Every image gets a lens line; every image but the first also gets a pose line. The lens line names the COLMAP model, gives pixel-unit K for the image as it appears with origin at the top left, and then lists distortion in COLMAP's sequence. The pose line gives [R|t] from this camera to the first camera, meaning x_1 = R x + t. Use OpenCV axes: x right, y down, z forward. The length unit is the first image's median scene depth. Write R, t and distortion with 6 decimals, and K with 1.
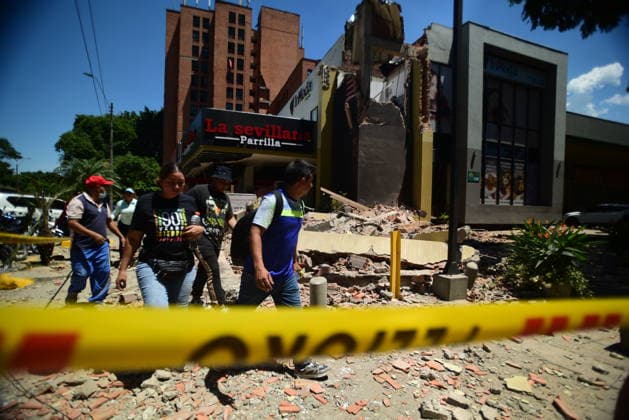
lens RADIAL K [[305.9, 0, 313.0], [0, 305.9, 221.2], [0, 0, 1]] dist [-0.082902, 0.040273]
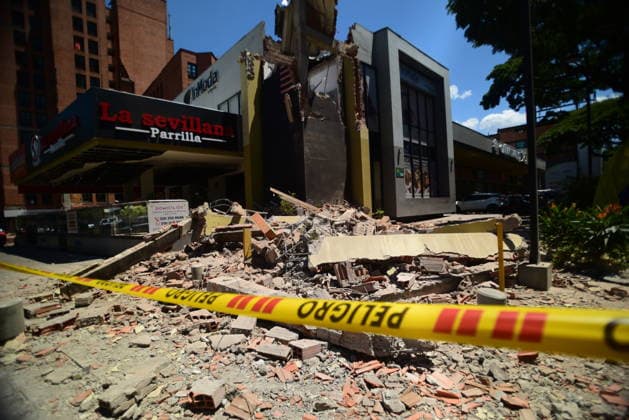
lens RADIAL K [[305.9, 0, 313.0], [0, 305.9, 221.2], [0, 0, 1]] dist [-0.082902, 0.040273]
pose [[0.913699, -0.079706, 0.398499, -0.178387], [0.084774, 0.996388, 0.004919, -0.007416], [-0.397452, 0.029288, 0.917155, 0.127760]]
